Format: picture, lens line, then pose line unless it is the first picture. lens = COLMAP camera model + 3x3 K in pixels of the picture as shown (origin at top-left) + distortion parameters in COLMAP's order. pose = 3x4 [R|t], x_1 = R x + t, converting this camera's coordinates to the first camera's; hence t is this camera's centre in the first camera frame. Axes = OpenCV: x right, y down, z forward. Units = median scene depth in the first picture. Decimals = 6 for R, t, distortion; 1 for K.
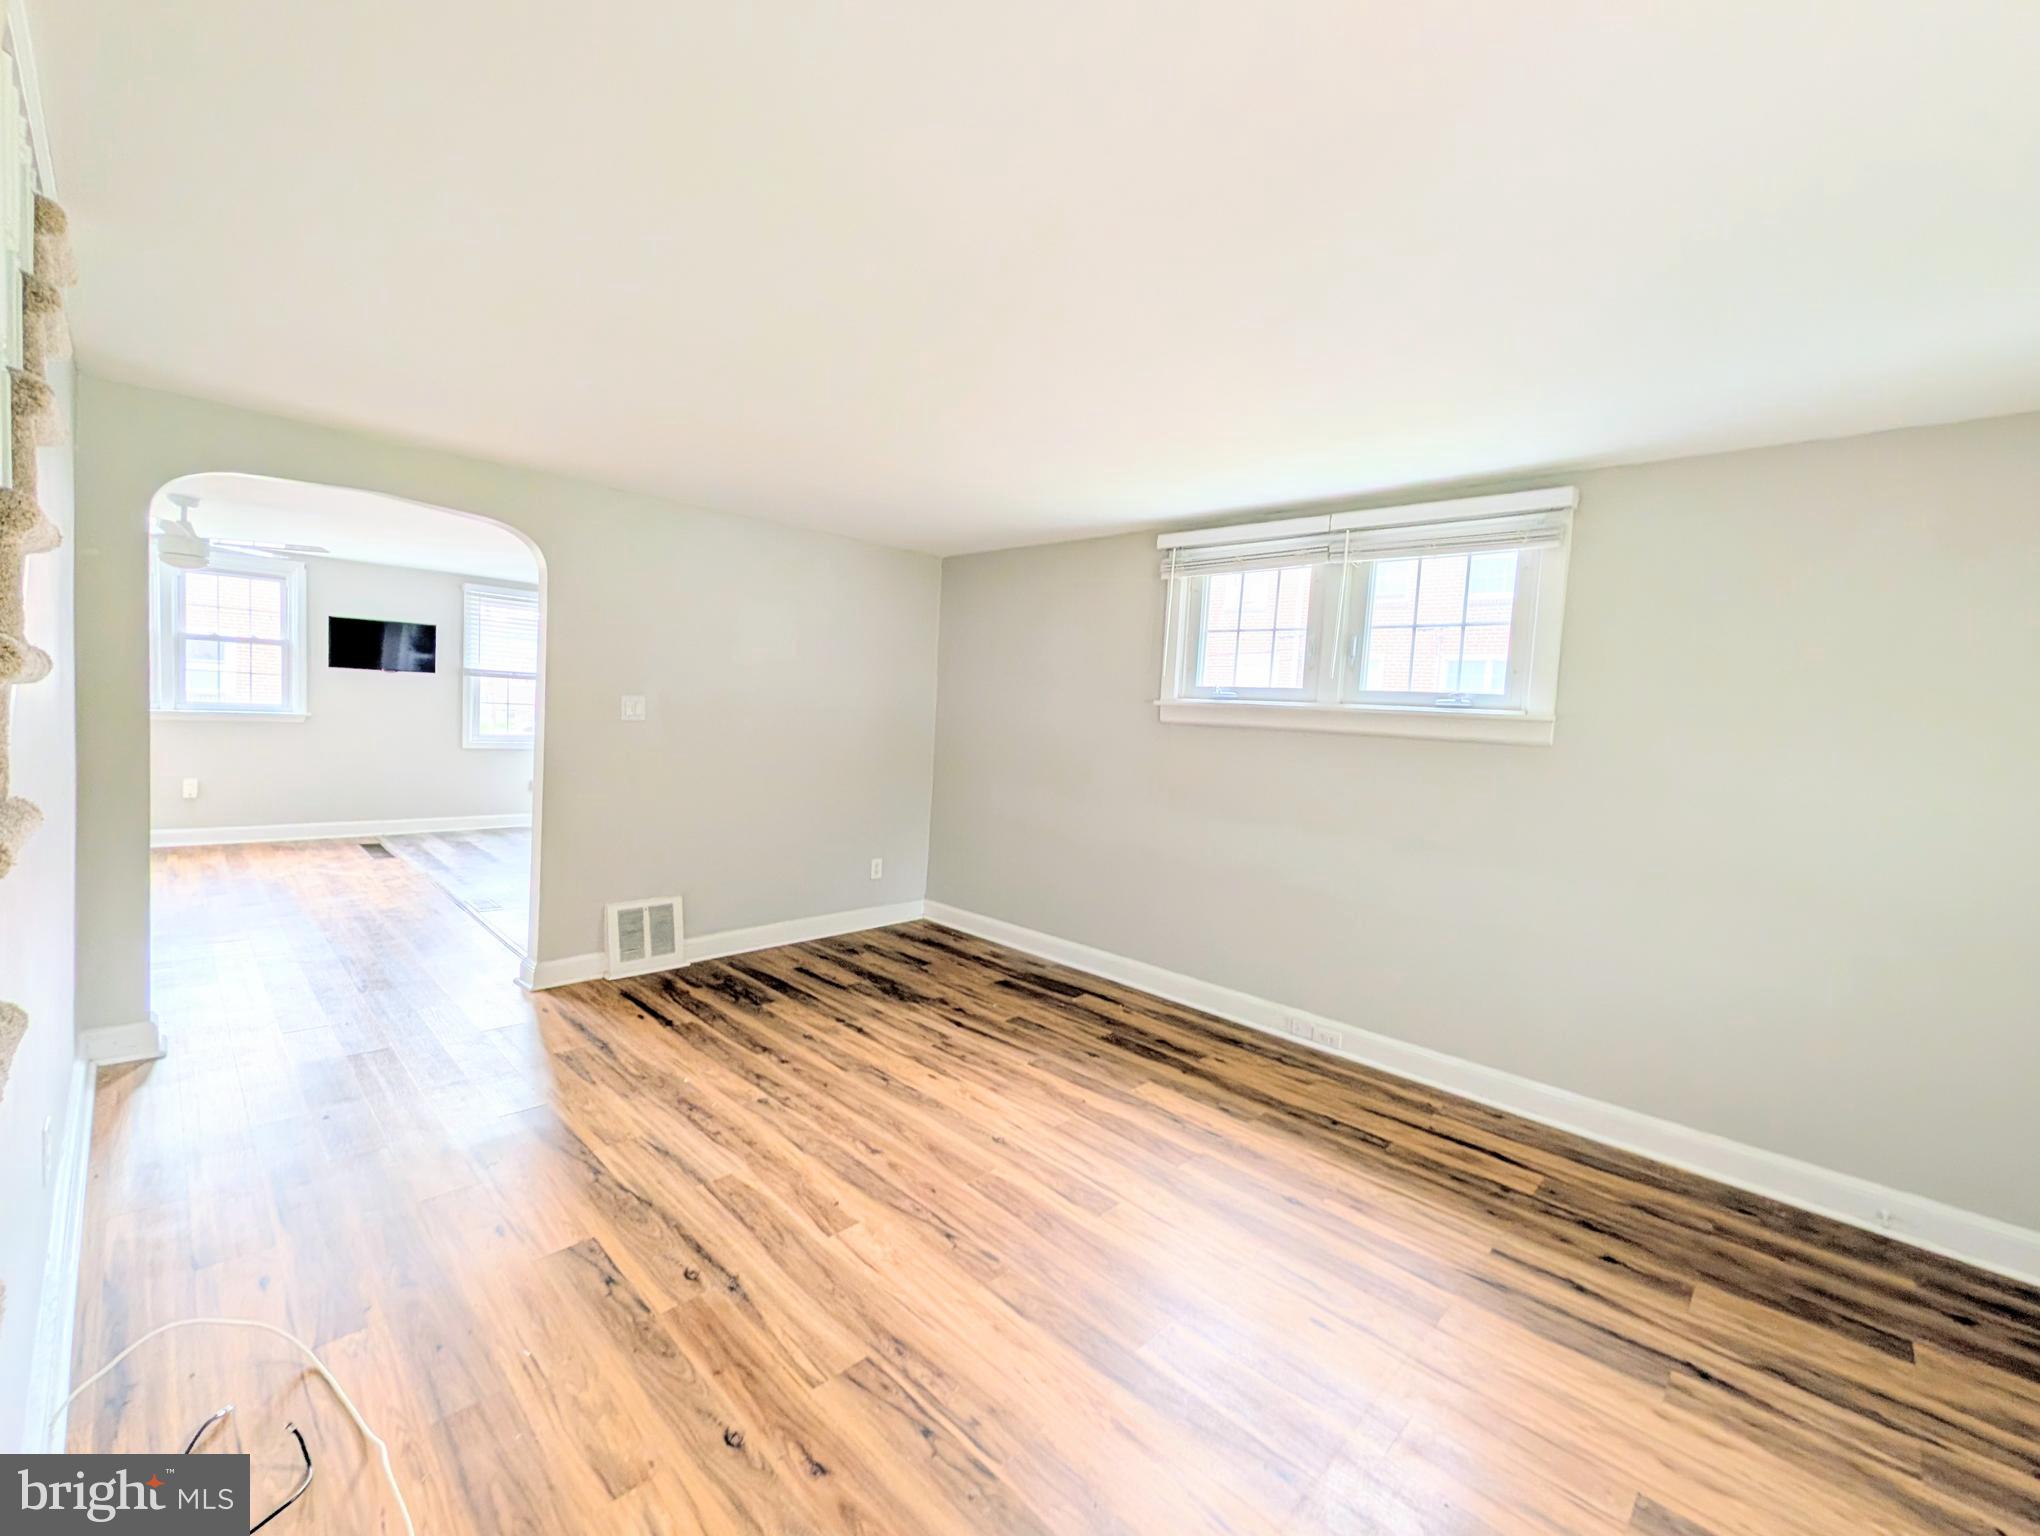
lens RADIAL K [[833.2, 0, 1000.0], [0, 833.2, 759.1], [0, 0, 1]] dist [0.002611, 0.000084]
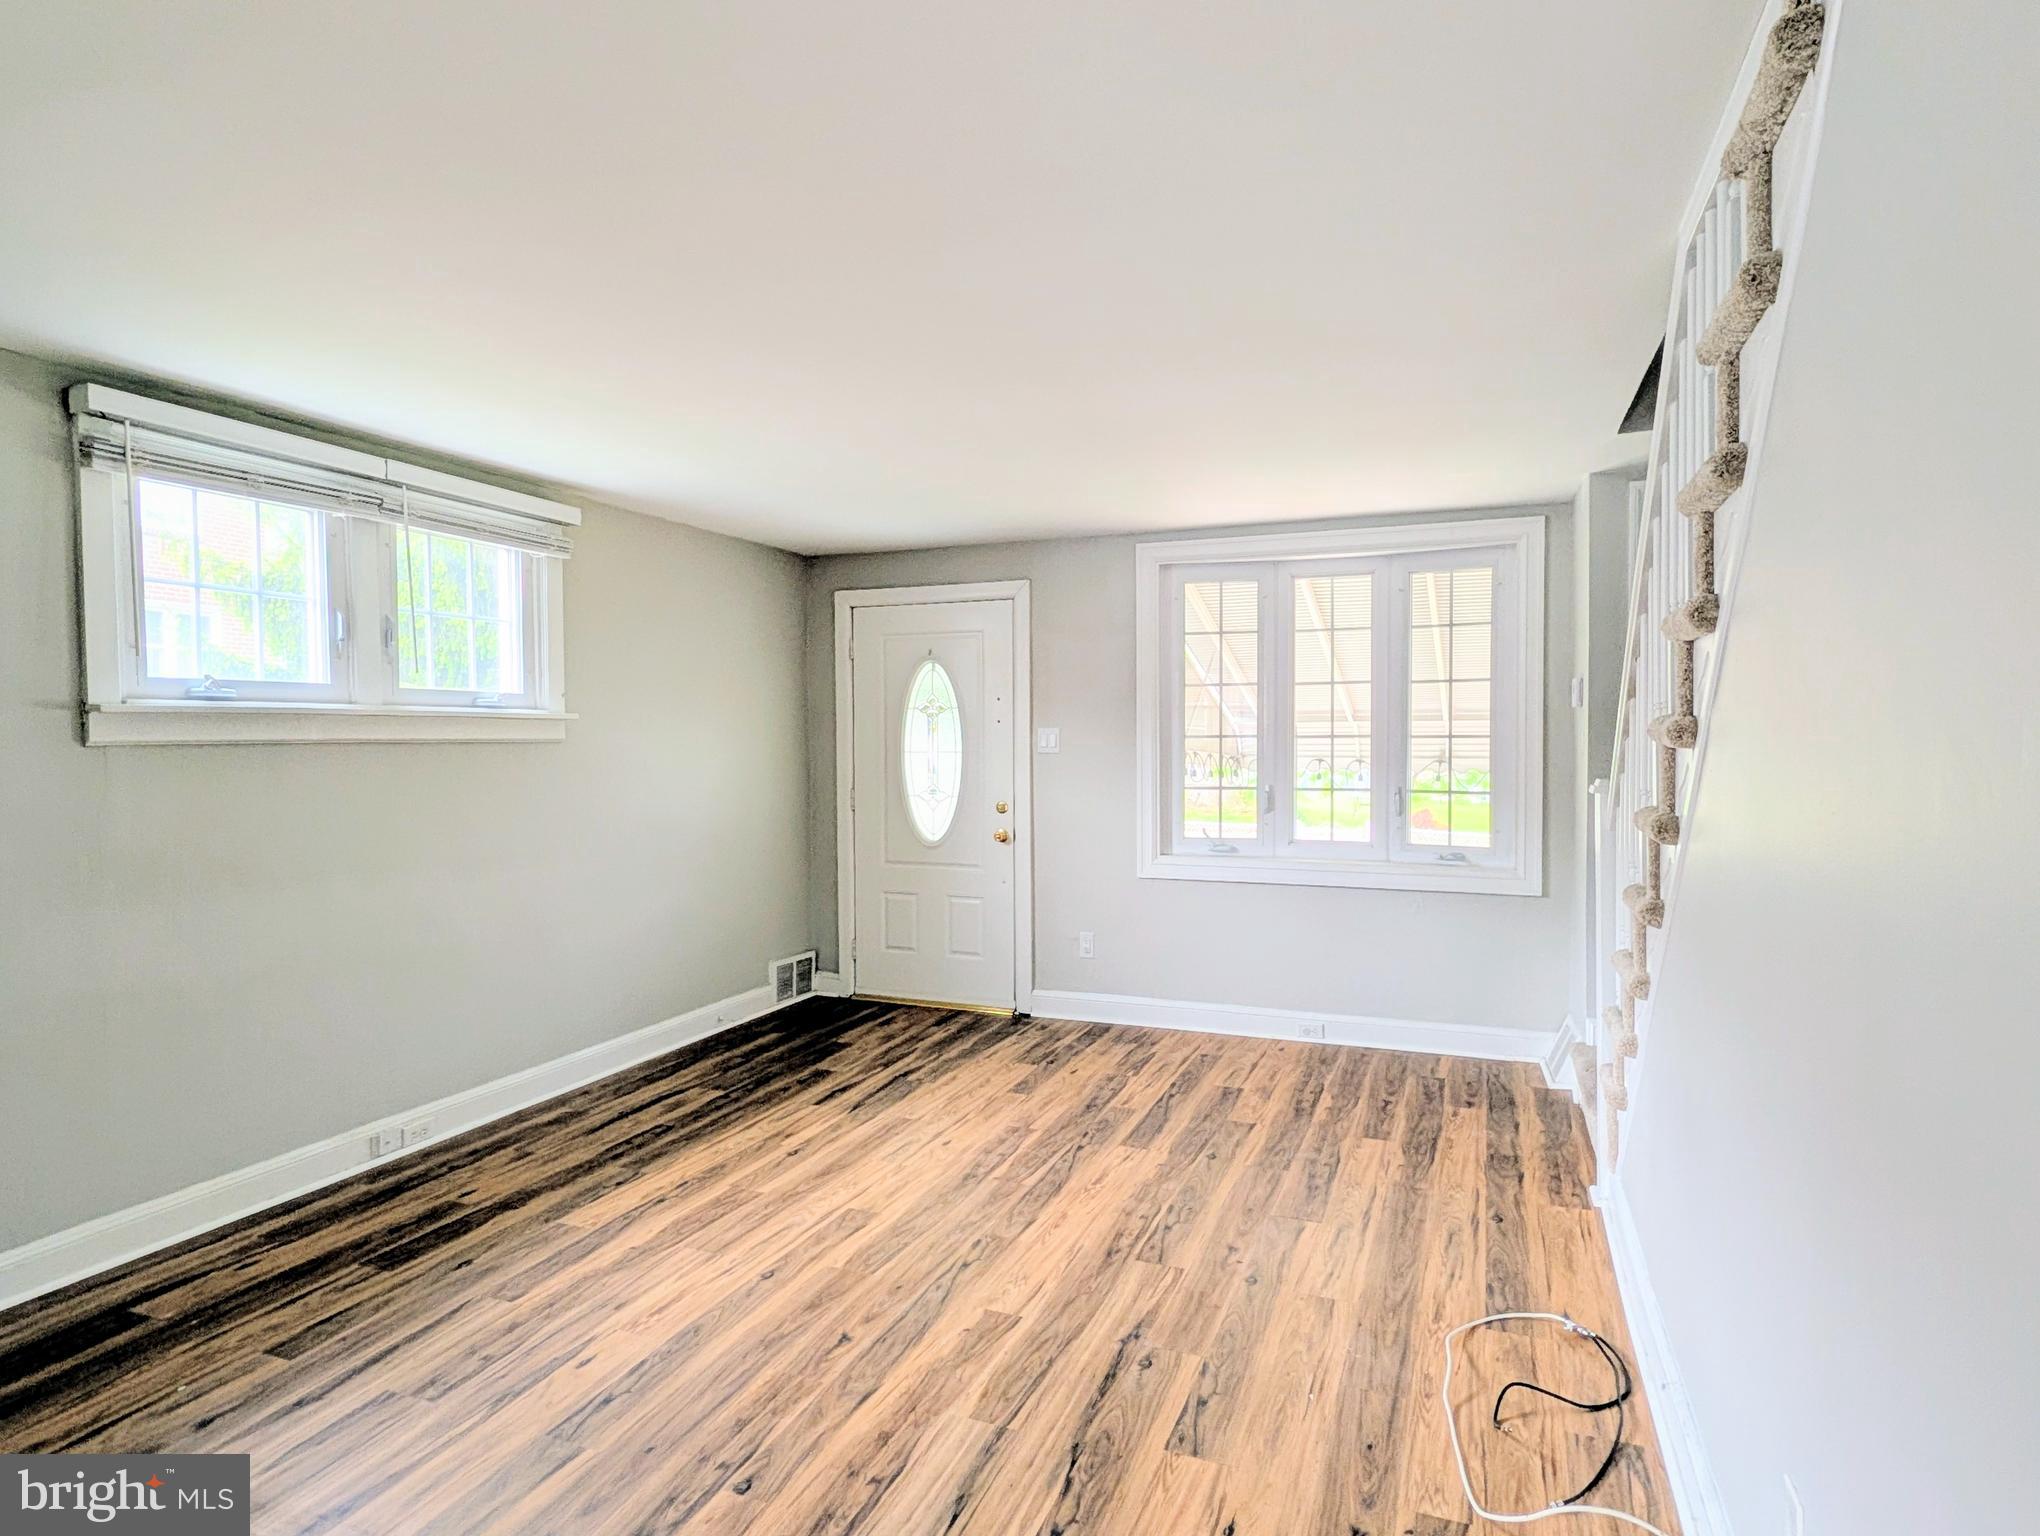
lens RADIAL K [[1269.9, 0, 962.9], [0, 1269.9, 765.4], [0, 0, 1]] dist [-0.000038, -0.000735]
pose [[-0.375943, -0.073626, 0.923713, -1.081199], [0.040999, 0.994541, 0.095957, -0.125069], [-0.925735, 0.073946, -0.370872, 1.165023]]
